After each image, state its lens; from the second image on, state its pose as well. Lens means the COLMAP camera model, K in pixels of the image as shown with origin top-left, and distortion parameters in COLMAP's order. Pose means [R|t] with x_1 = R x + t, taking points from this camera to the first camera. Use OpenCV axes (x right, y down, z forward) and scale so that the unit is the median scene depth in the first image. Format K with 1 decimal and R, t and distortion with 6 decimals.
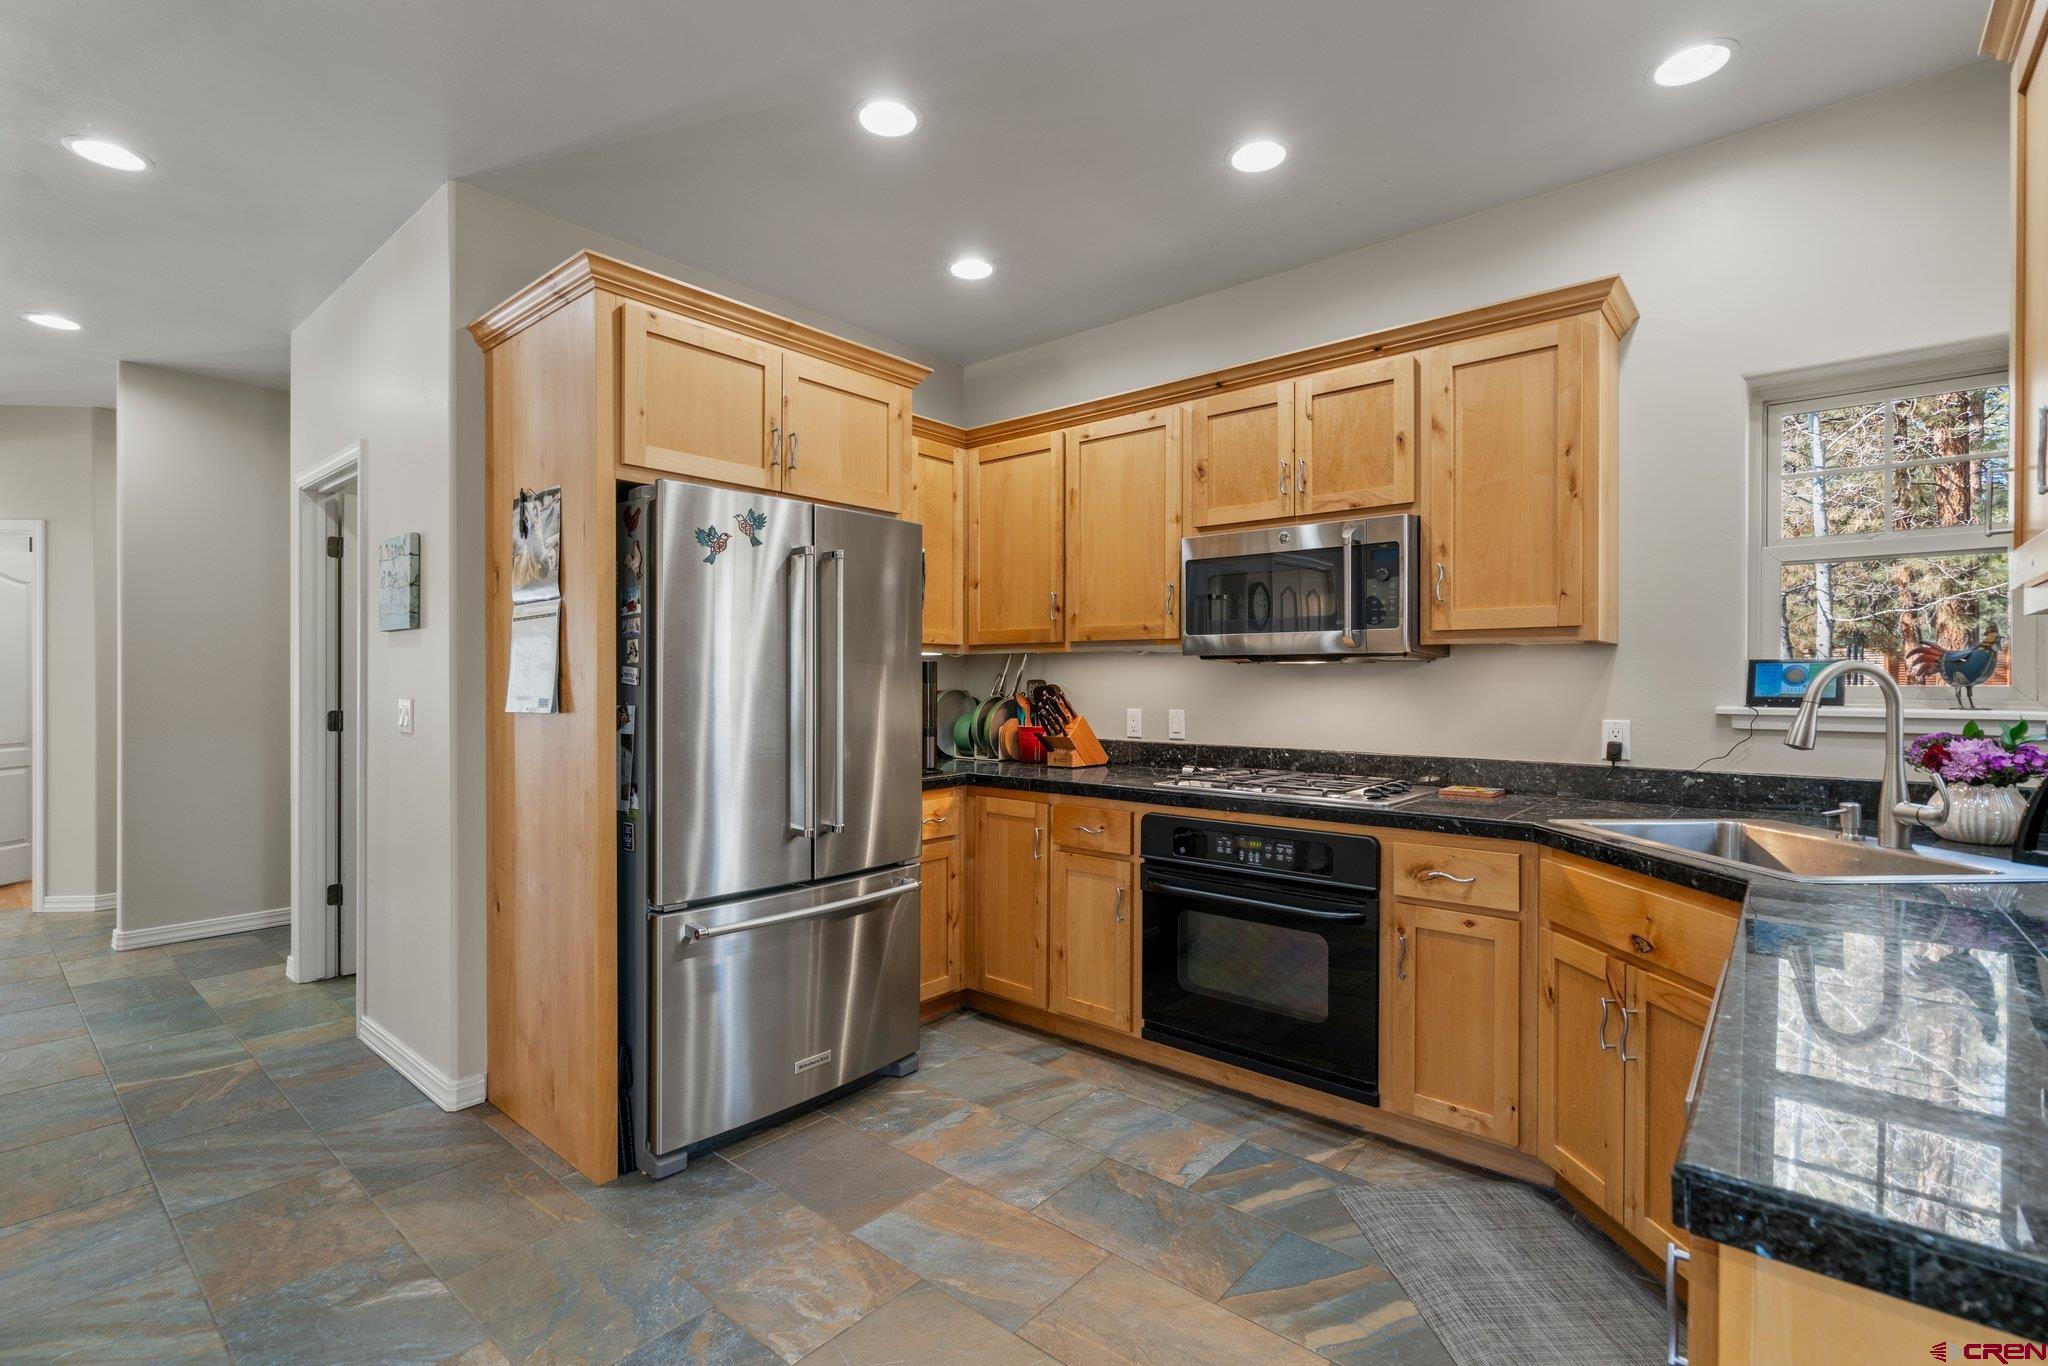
lens RADIAL K [[922.3, 0, 1025.4], [0, 922.3, 683.3], [0, 0, 1]] dist [-0.001144, 0.000060]
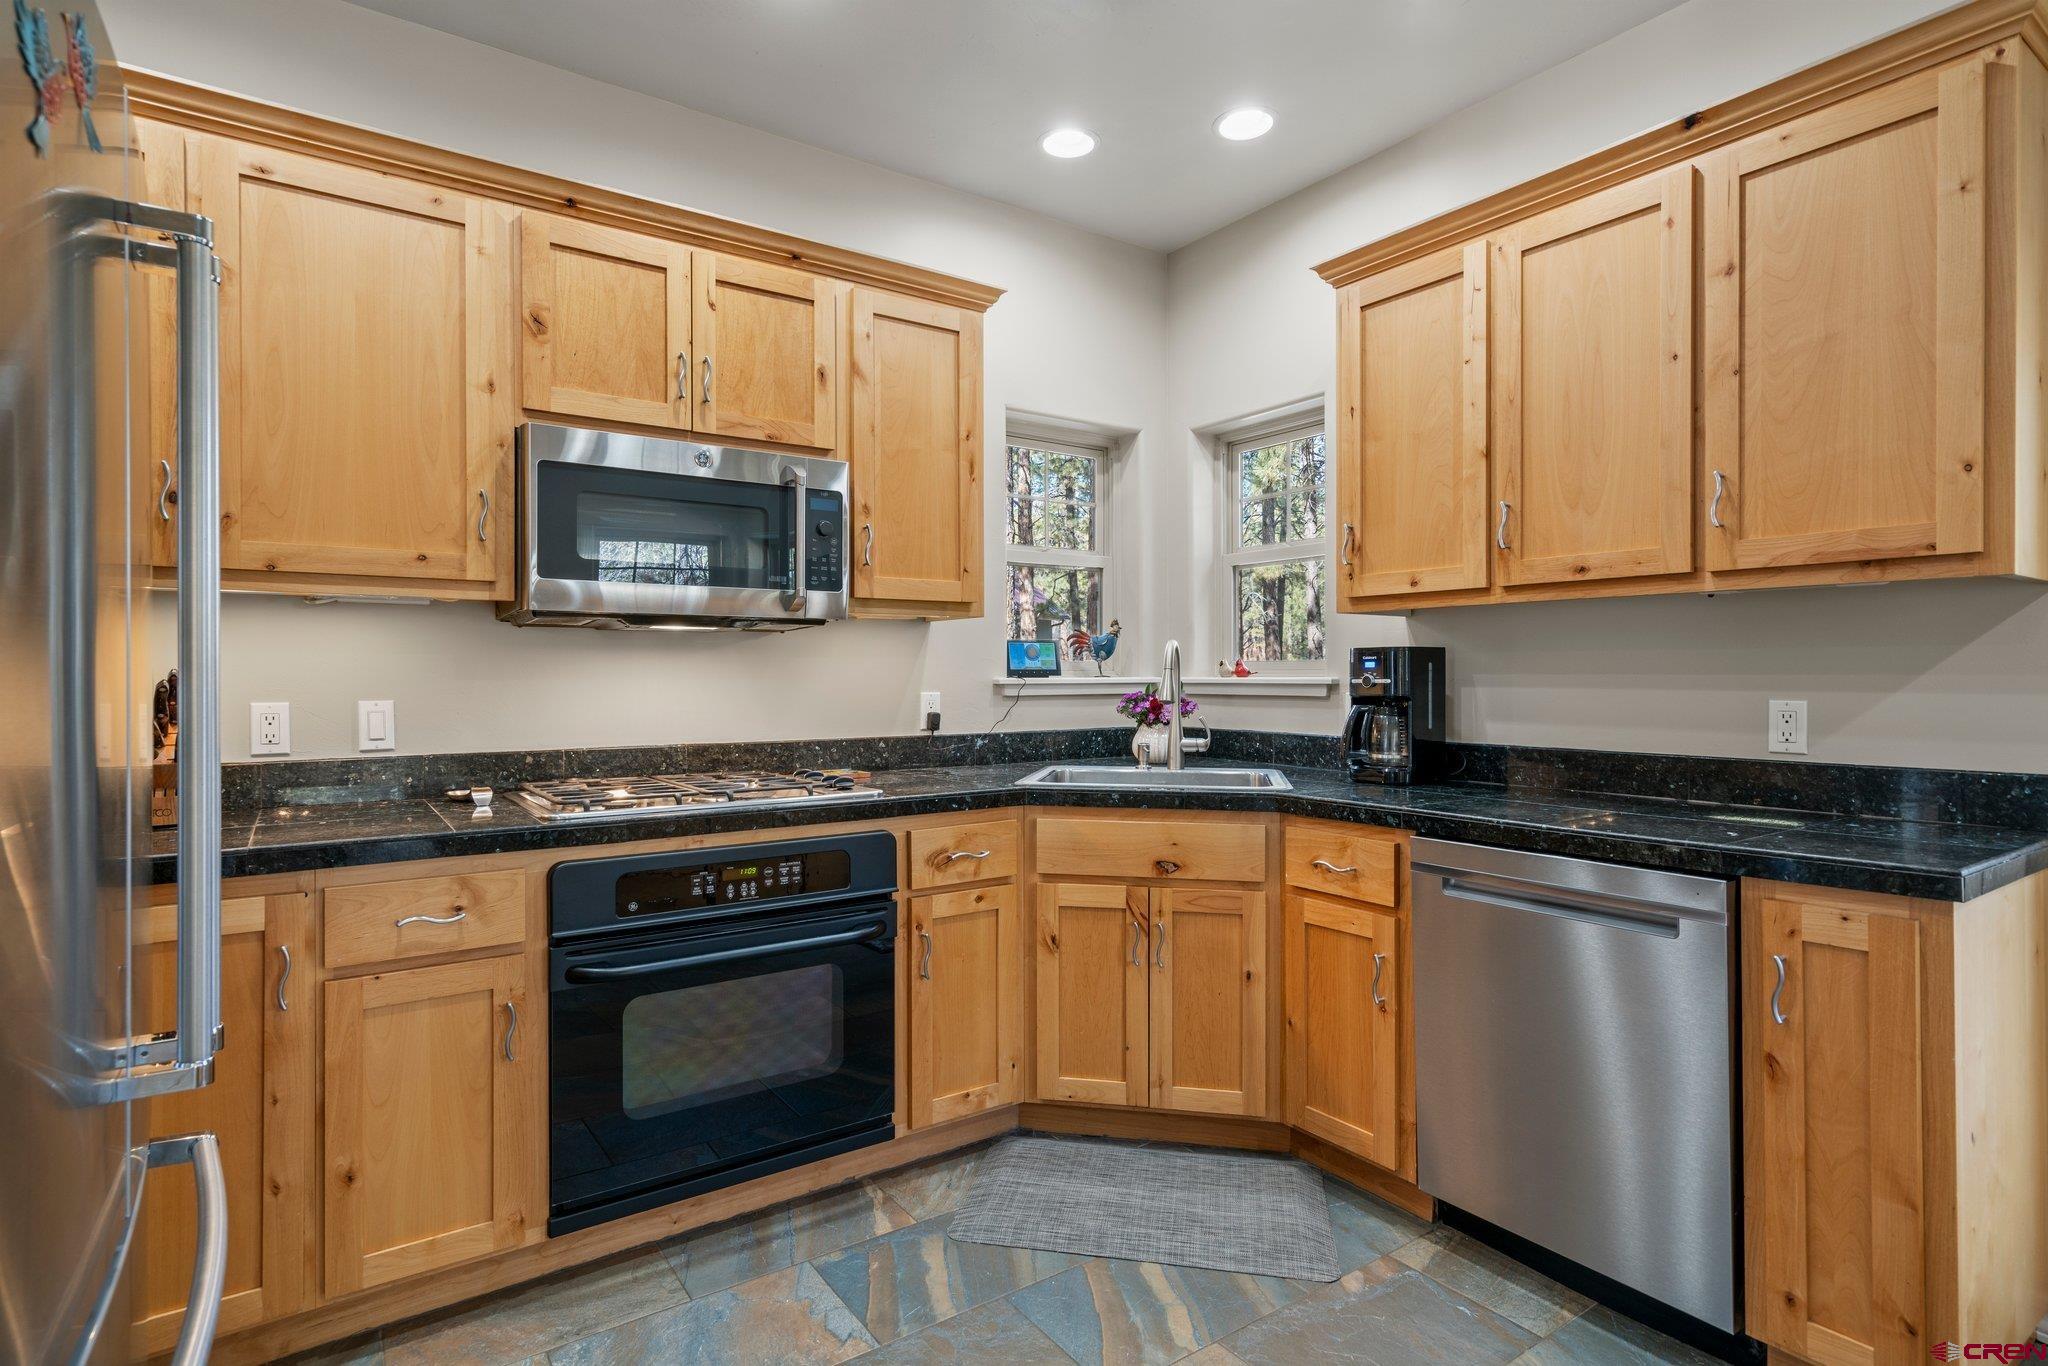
lens RADIAL K [[1030.7, 0, 1027.6], [0, 1030.7, 673.4], [0, 0, 1]] dist [0.001695, 0.000181]
pose [[0.263175, -0.002486, 0.964745, -0.499358], [0.004647, 0.999988, 0.001309, 0.017120], [-0.964737, 0.004139, 0.263184, 0.584534]]
